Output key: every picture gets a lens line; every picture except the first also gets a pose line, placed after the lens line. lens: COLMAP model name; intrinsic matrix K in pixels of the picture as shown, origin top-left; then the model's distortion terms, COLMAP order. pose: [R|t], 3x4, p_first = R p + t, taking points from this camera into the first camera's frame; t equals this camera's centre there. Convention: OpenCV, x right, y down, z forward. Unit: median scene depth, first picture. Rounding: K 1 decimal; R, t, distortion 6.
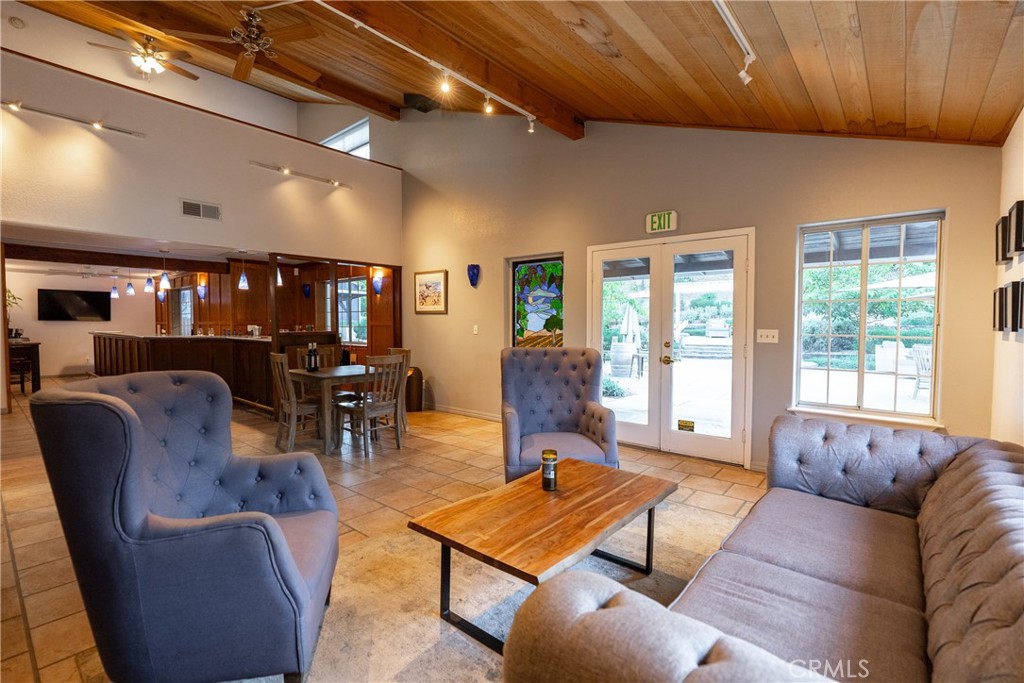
lens RADIAL K [[460.1, 0, 511.5], [0, 460.1, 337.0], [0, 0, 1]] dist [-0.004377, 0.002187]
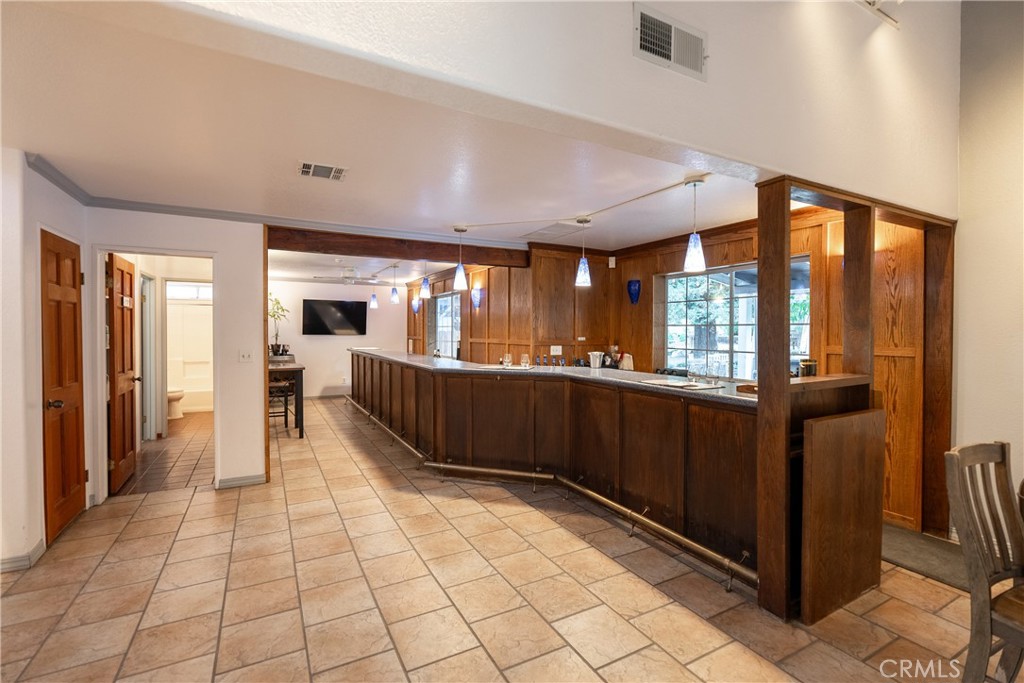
lens RADIAL K [[460.1, 0, 510.4], [0, 460.1, 338.9], [0, 0, 1]] dist [-0.004377, 0.002187]
pose [[0.931480, 0.009305, -0.363672, -0.421896], [-0.015739, 0.999768, -0.014732, -0.027137], [0.363451, 0.019447, 0.931410, 0.403290]]
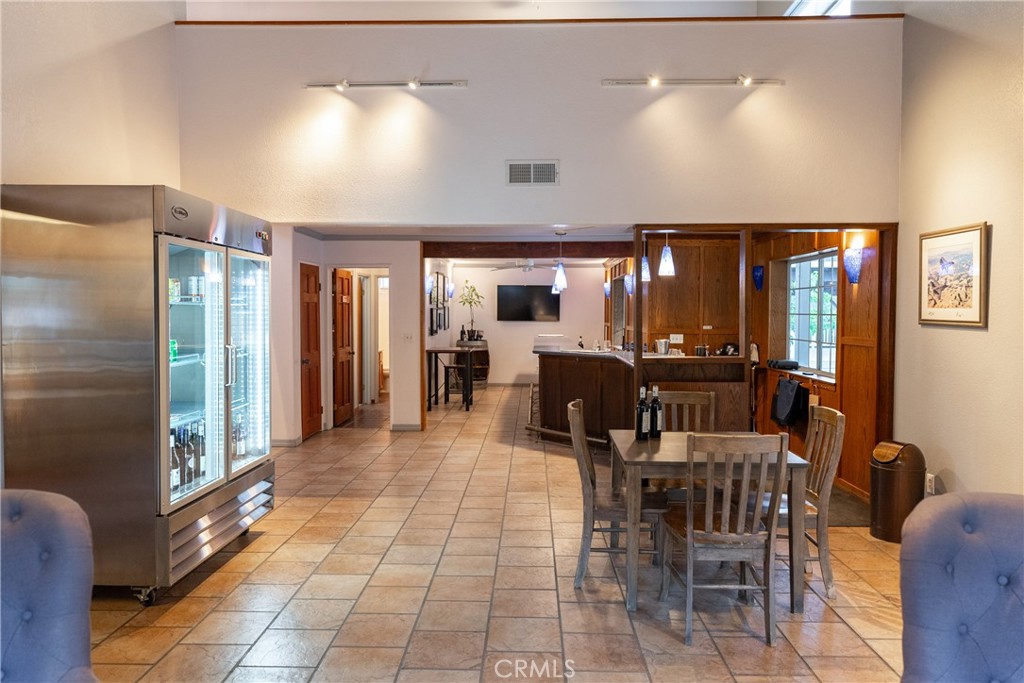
lens RADIAL K [[712.1, 0, 507.0], [0, 712.1, 340.5], [0, 0, 1]] dist [0.004325, 0.002781]
pose [[0.617695, 0.033133, -0.785720, 0.081949], [-0.029316, 0.999388, 0.019097, -0.031749], [0.785871, 0.011238, 0.618288, 0.210362]]
